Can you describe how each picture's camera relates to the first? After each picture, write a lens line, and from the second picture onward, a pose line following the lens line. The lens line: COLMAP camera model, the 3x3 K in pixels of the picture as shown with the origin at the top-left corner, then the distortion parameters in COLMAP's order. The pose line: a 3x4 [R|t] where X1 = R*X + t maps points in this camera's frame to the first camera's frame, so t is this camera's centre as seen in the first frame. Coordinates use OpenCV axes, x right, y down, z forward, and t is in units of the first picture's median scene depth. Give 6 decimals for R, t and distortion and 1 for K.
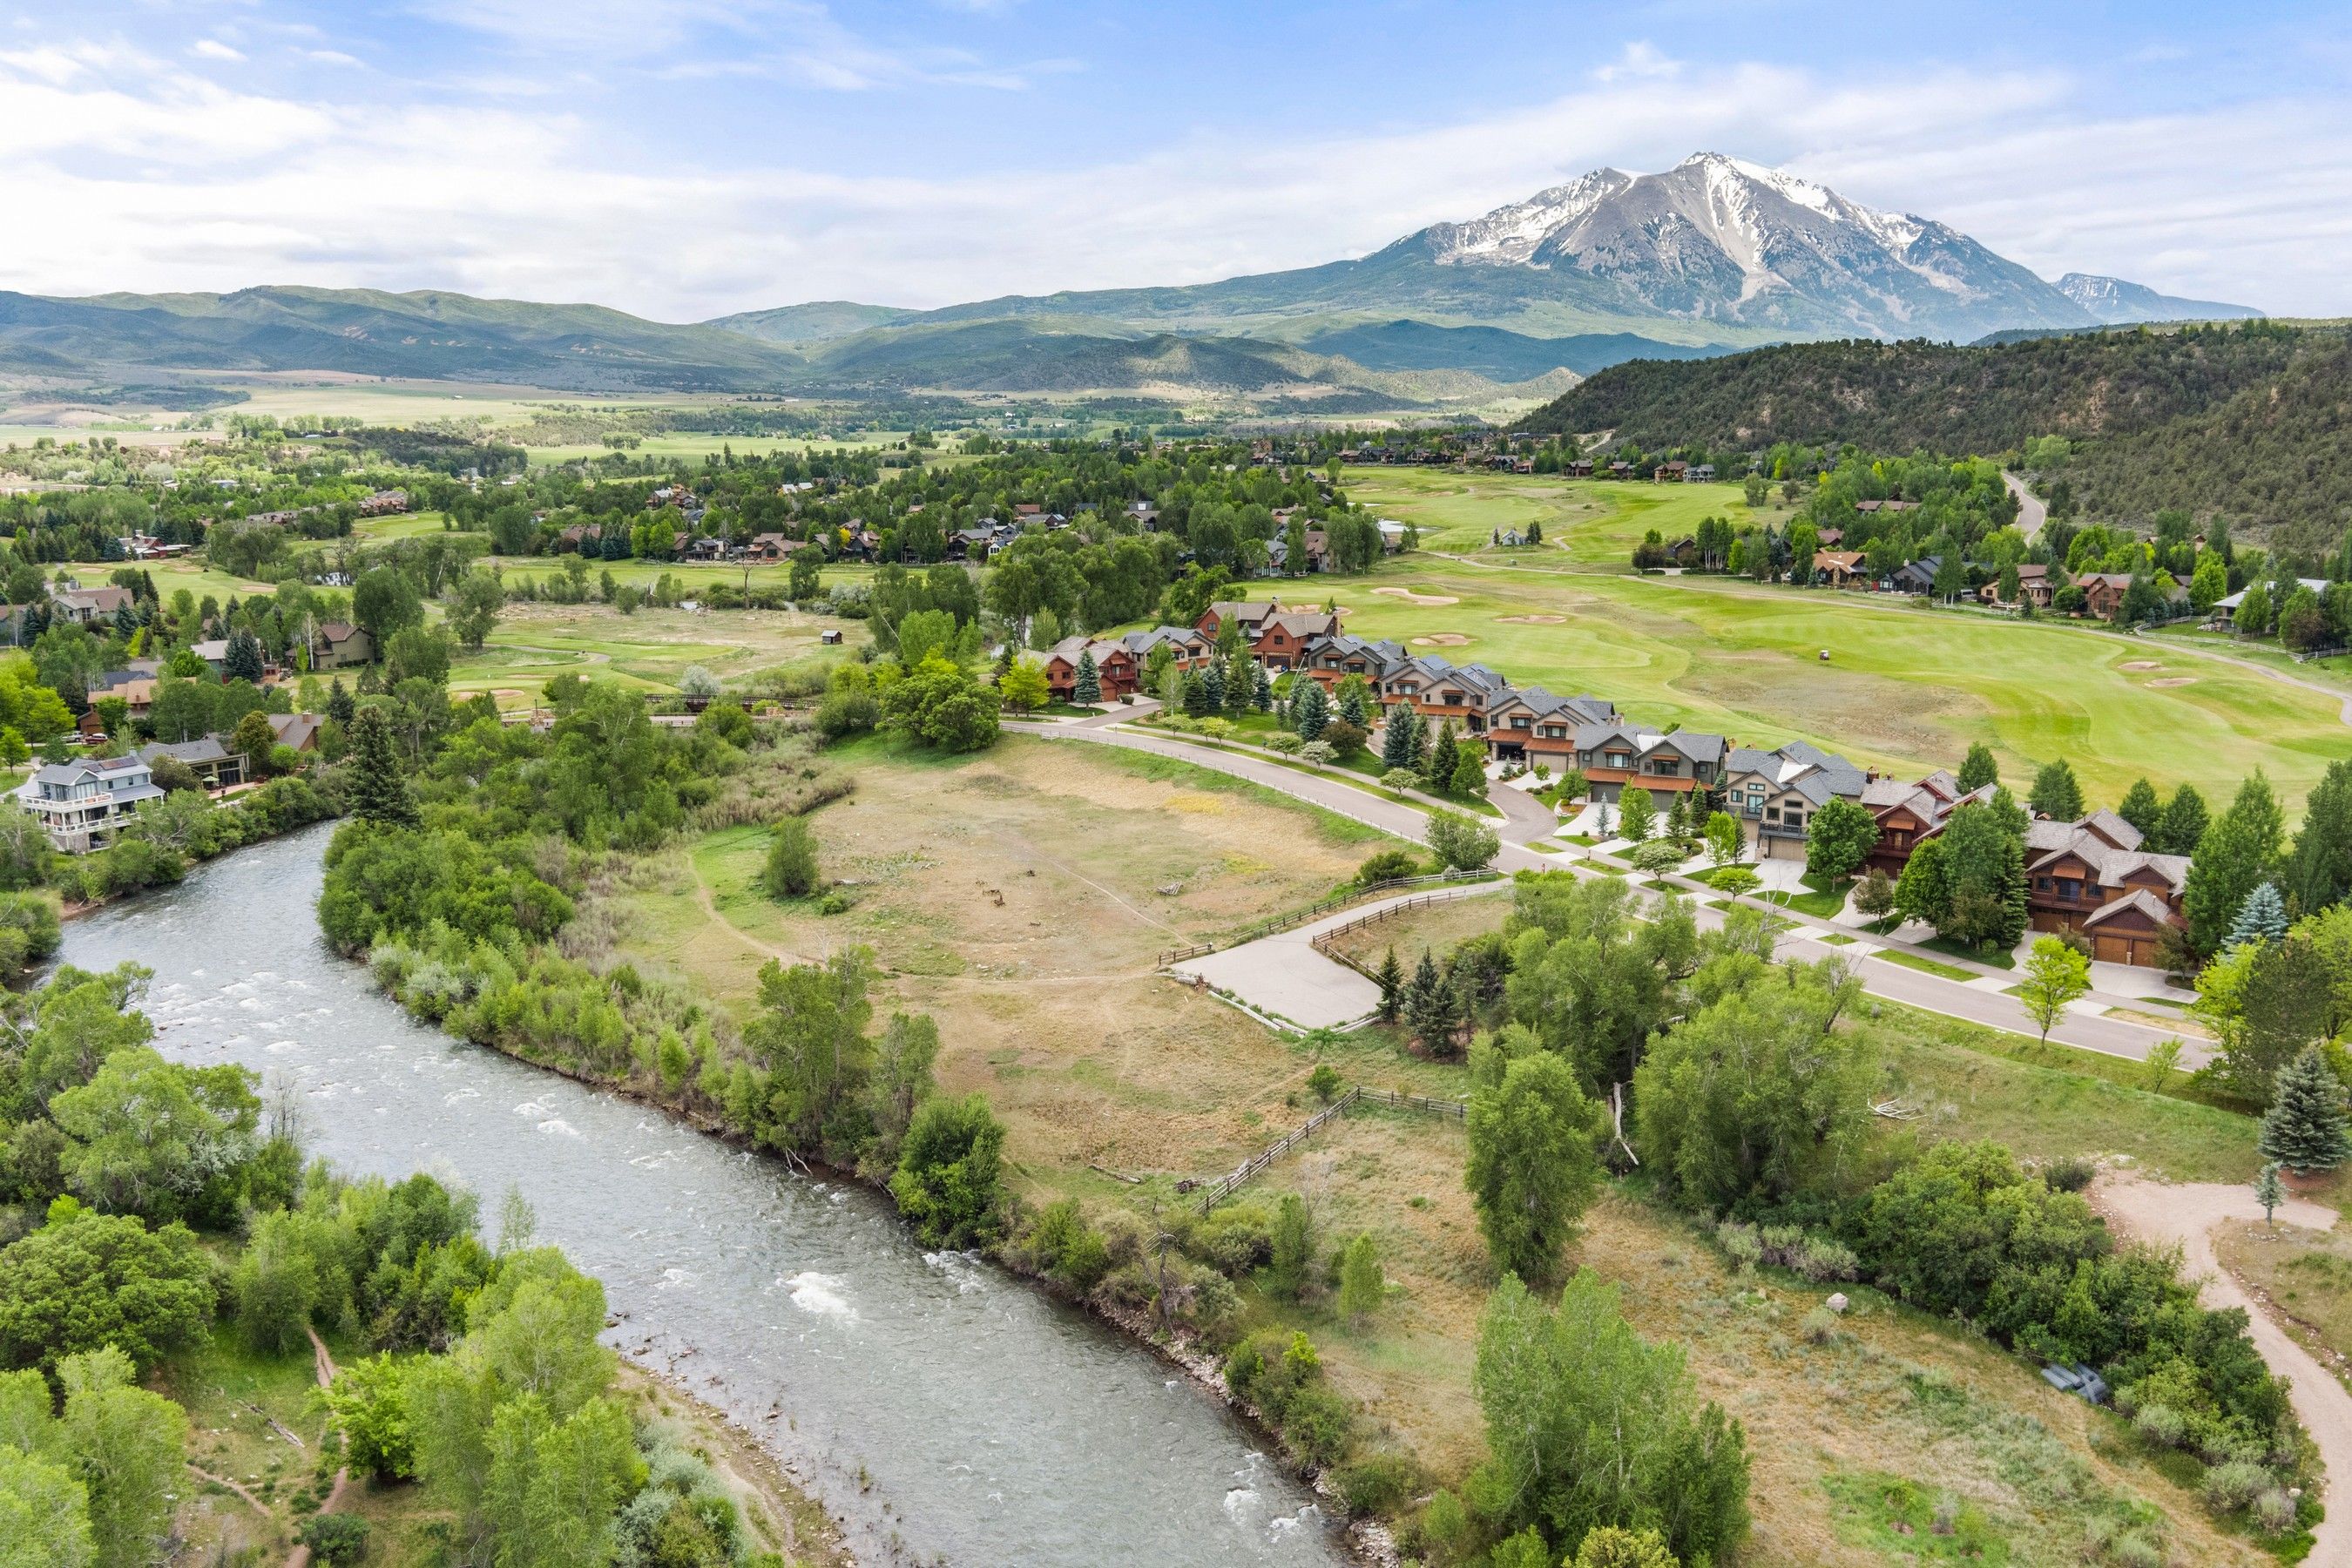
lens RADIAL K [[1904.5, 0, 1174.0], [0, 1904.5, 783.5], [0, 0, 1]] dist [-0.072460, 0.012311]
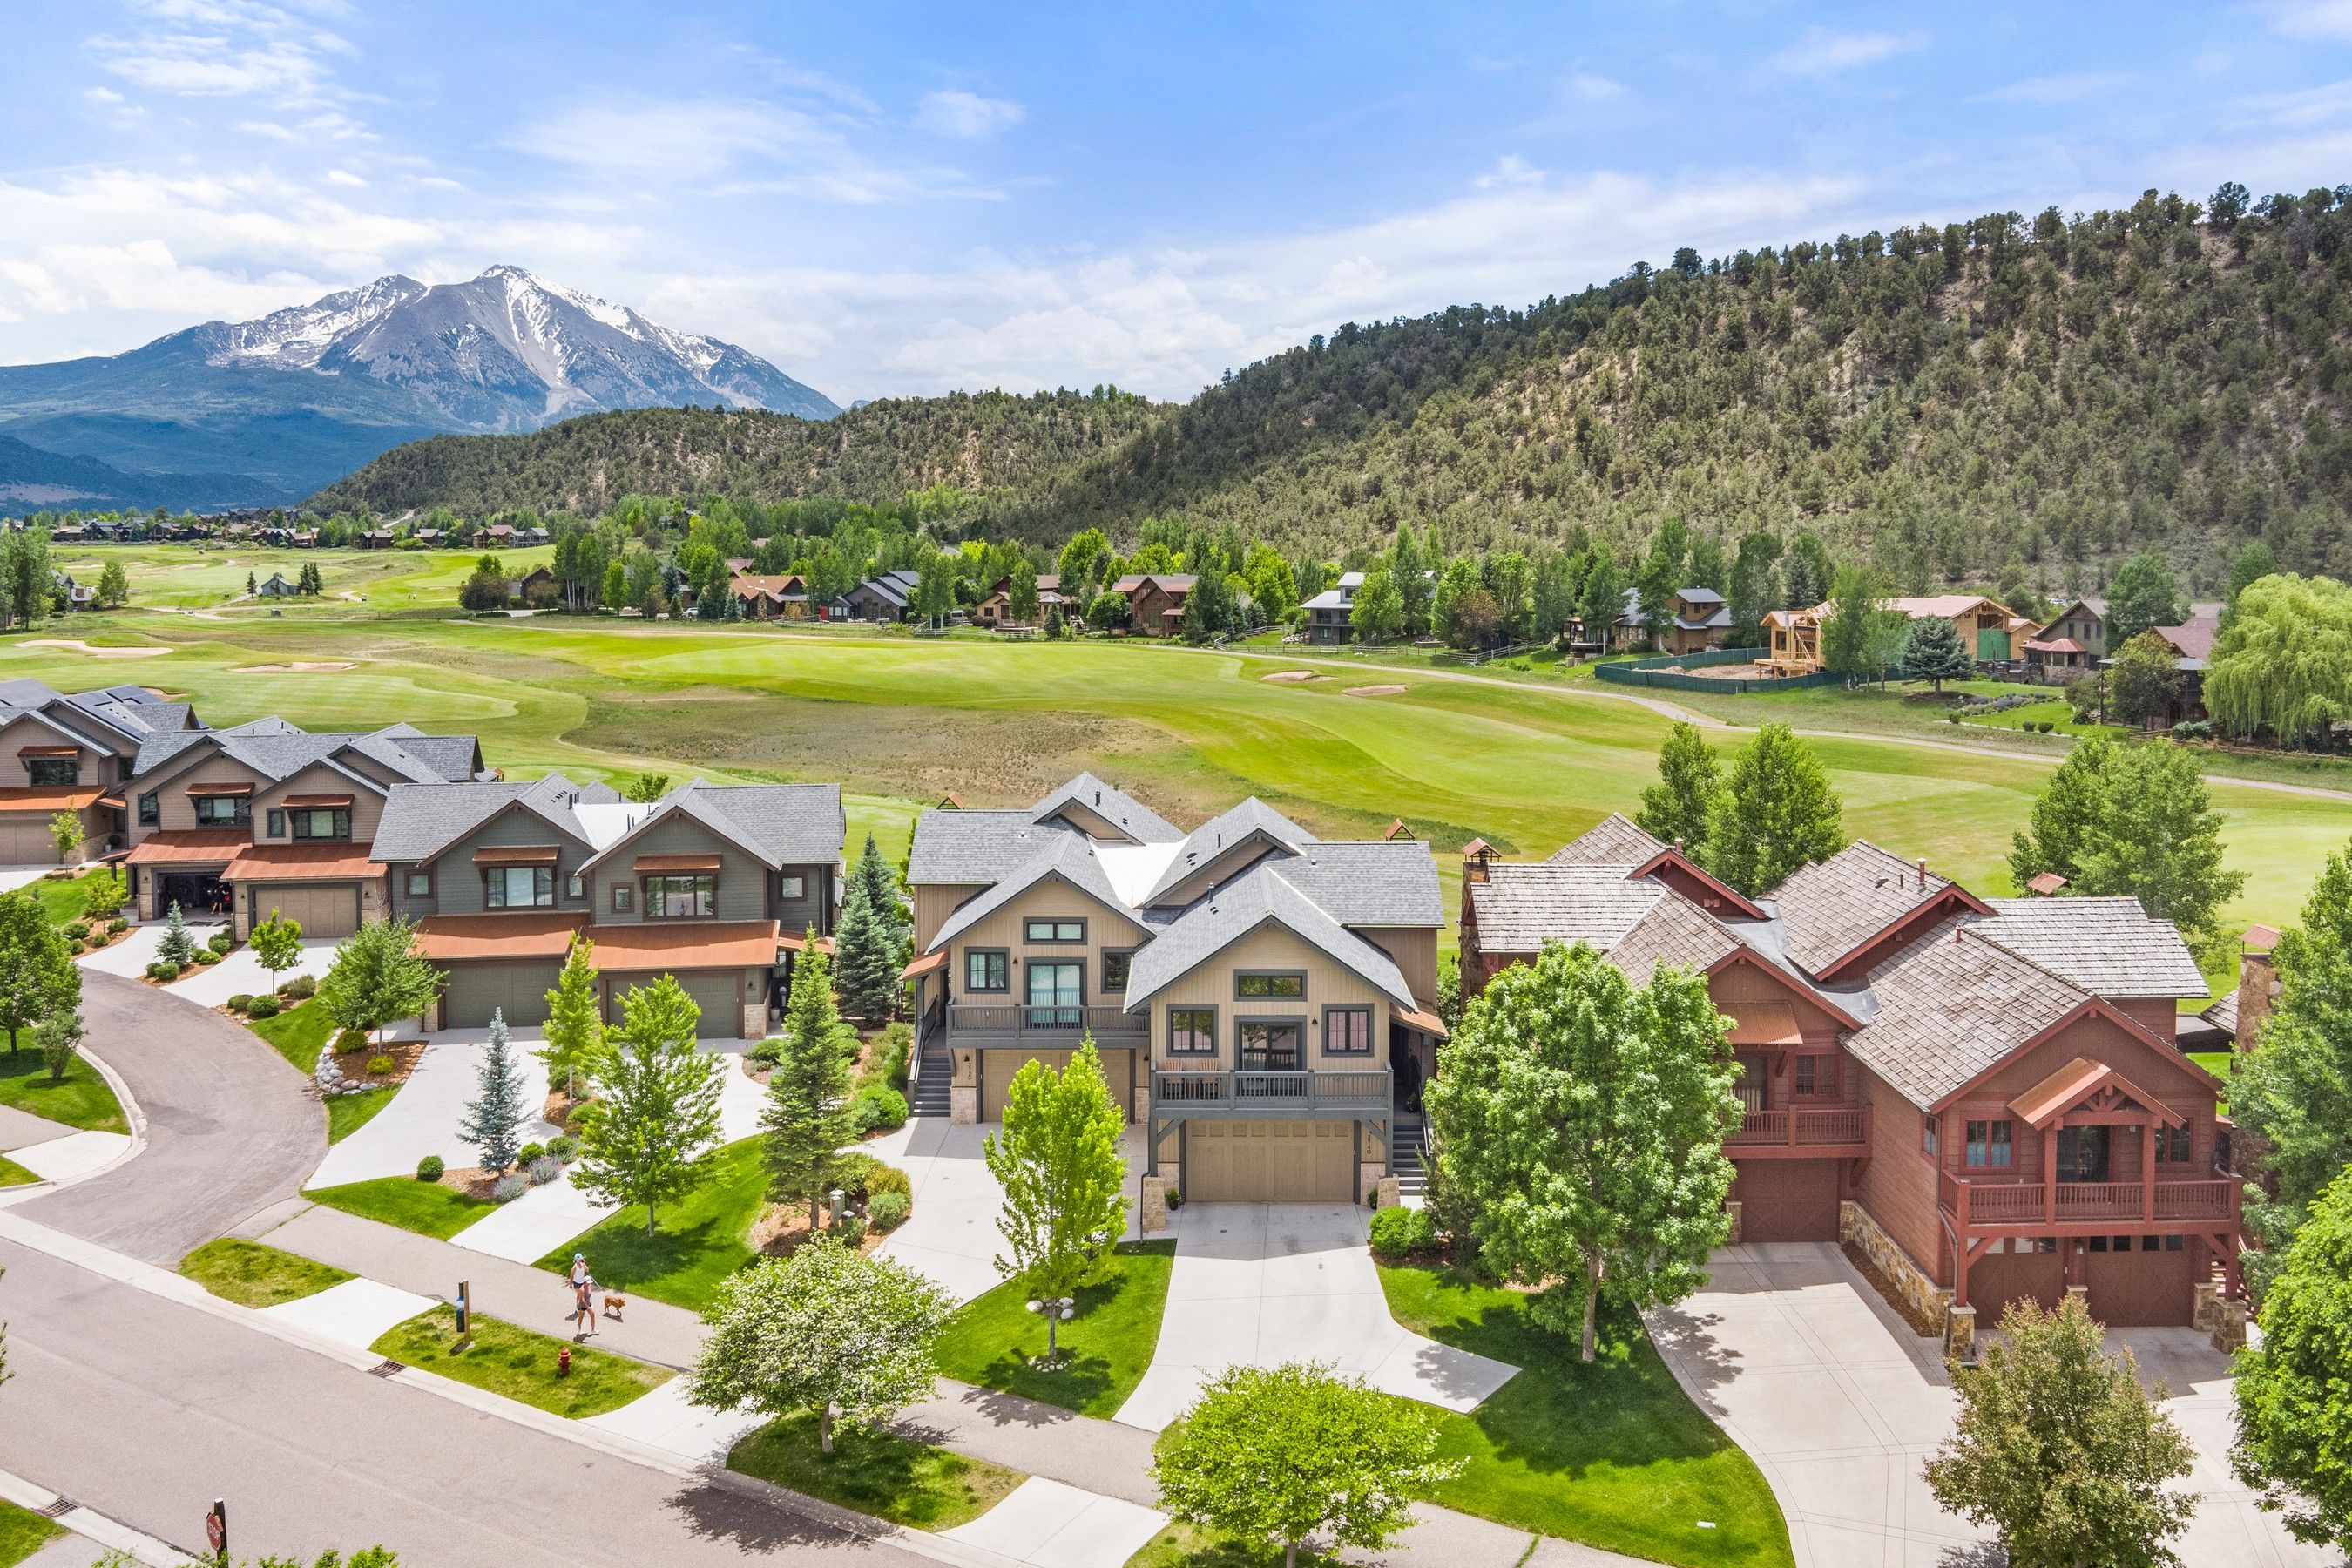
lens RADIAL K [[1957.4, 0, 1173.4], [0, 1957.4, 585.2], [0, 0, 1]] dist [-0.057884, 0.005332]
pose [[0.826824, -0.003030, 0.562452, 0.018207], [0.096813, 0.985828, -0.137007, -0.000880], [-0.554066, 0.167733, 0.815400, 0.085419]]
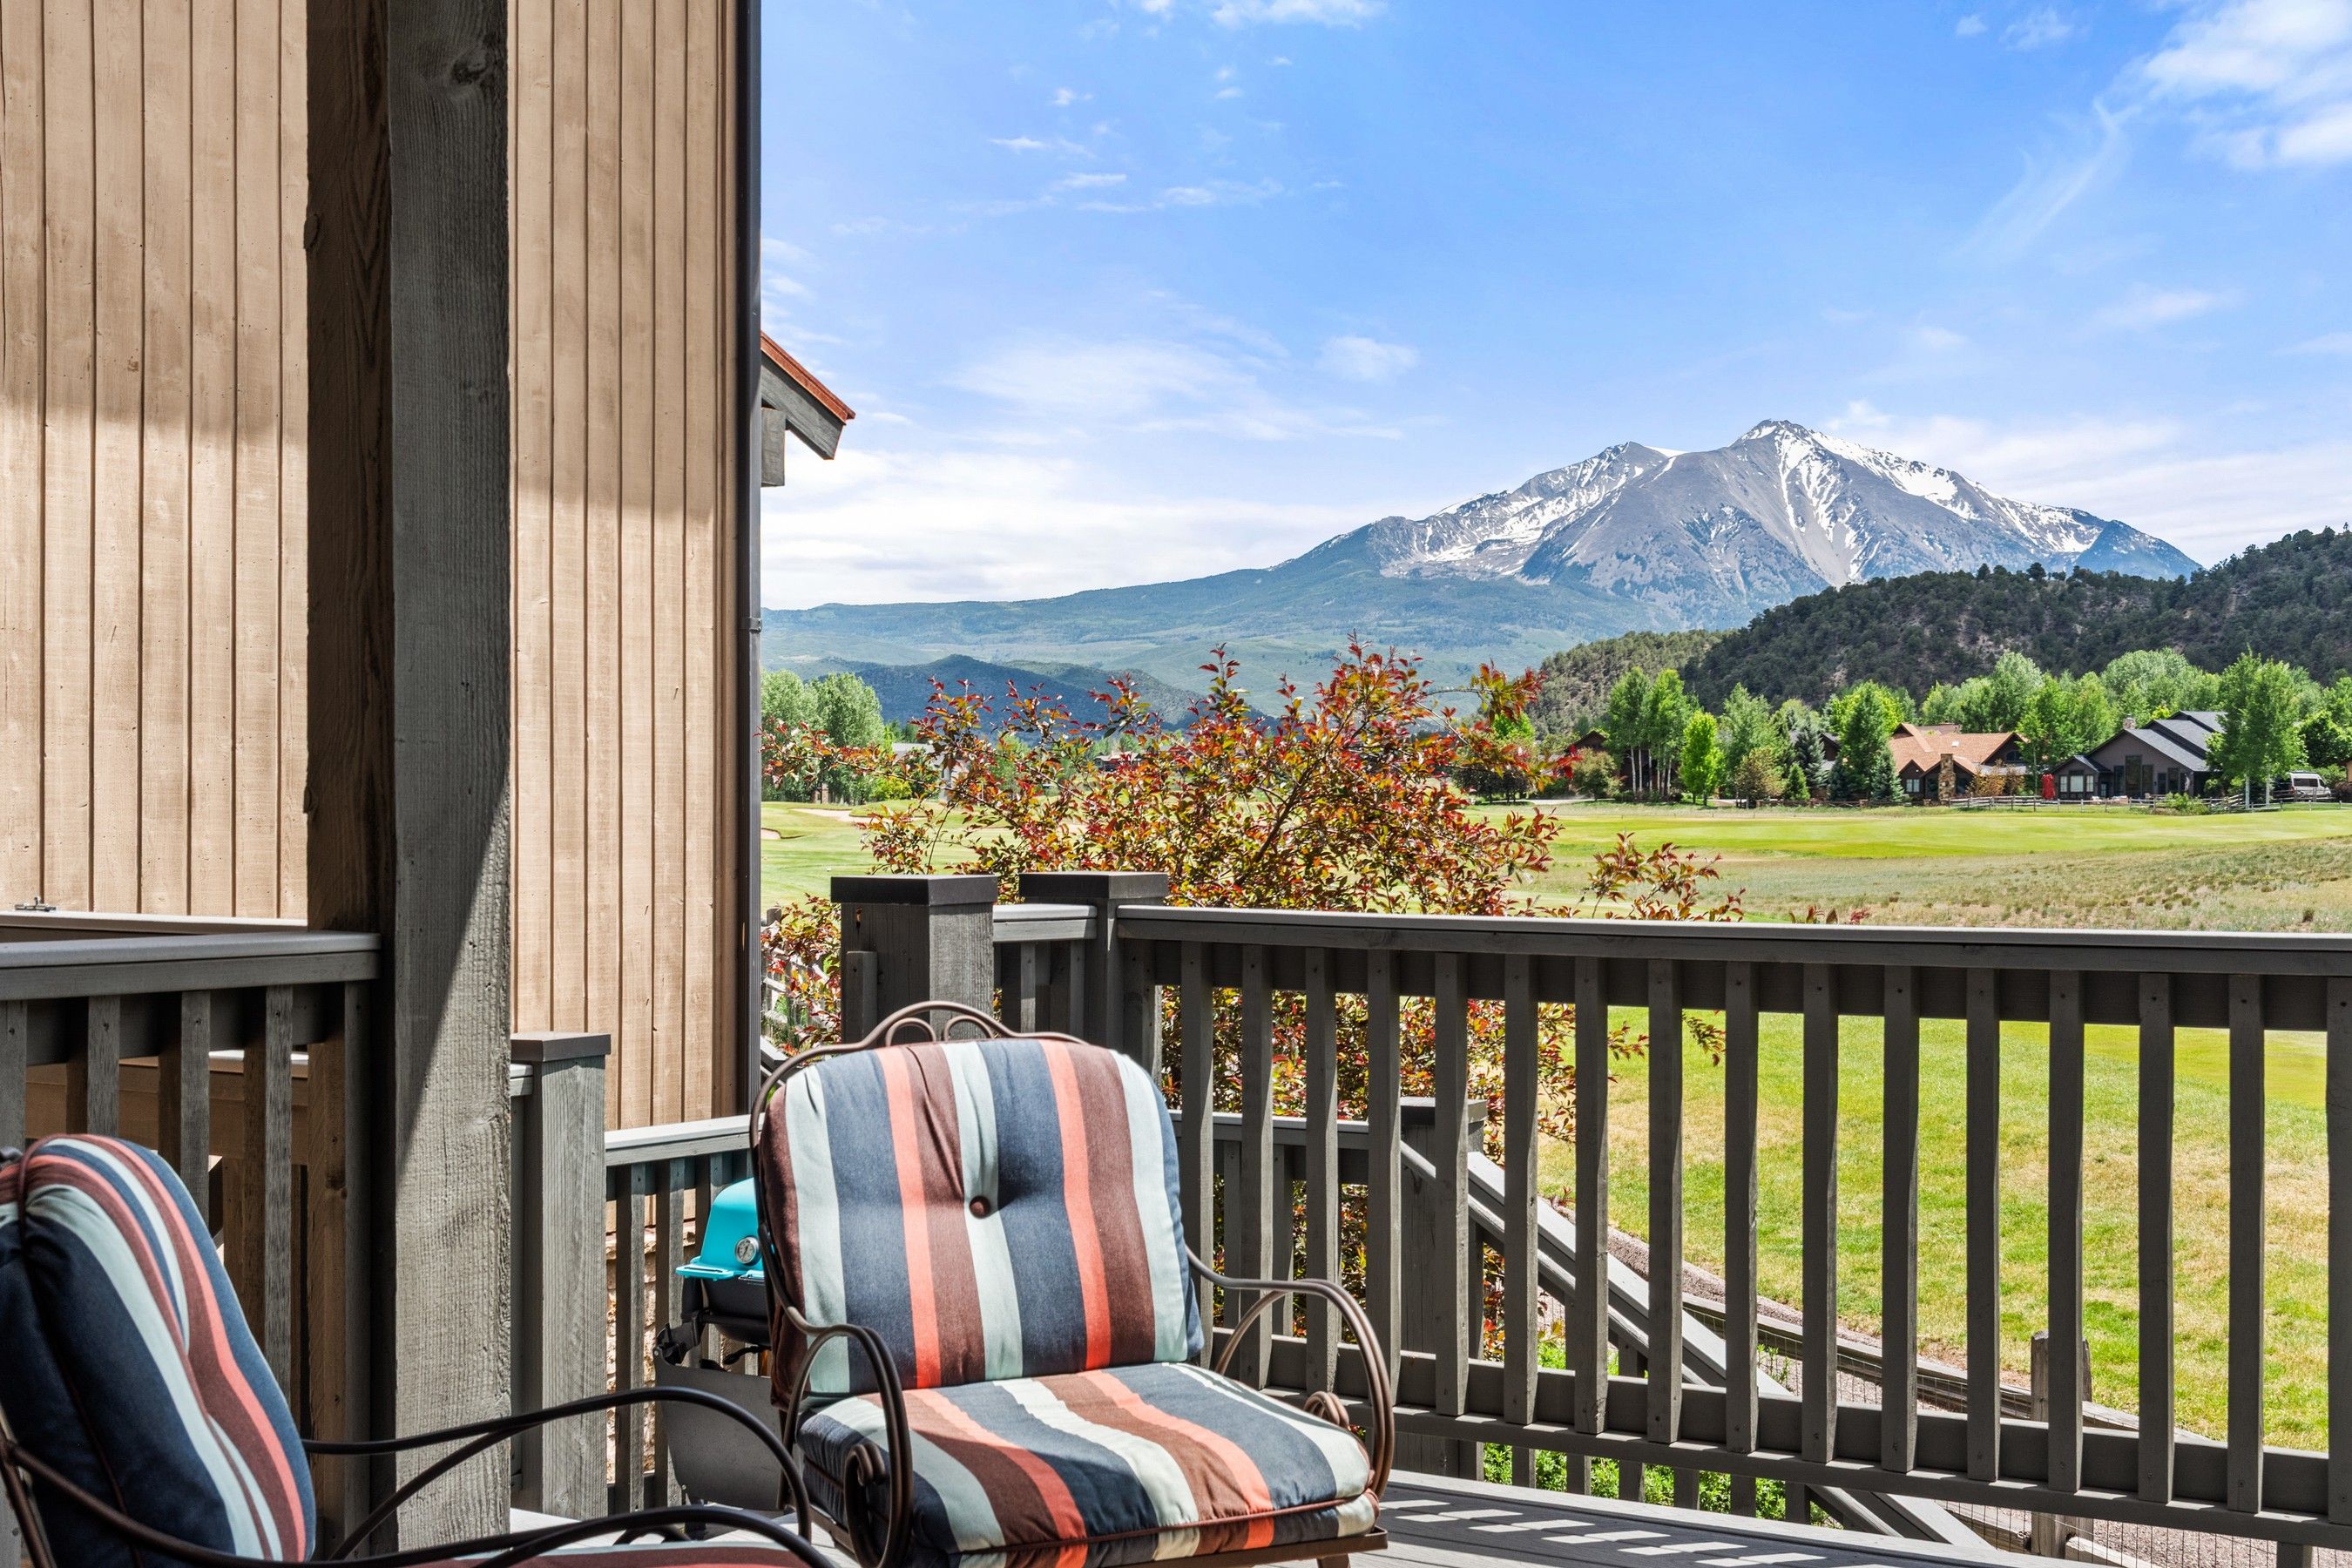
lens RADIAL K [[2850.6, 0, 1175.6], [0, 2850.6, 834.5], [0, 0, 1]] dist [0.088038, -0.365892]
pose [[0.998140, 0.016987, 0.058551, 0.042474], [-0.006220, 0.983761, -0.179376, 0.001817], [-0.060647, 0.178678, 0.982037, 0.116124]]
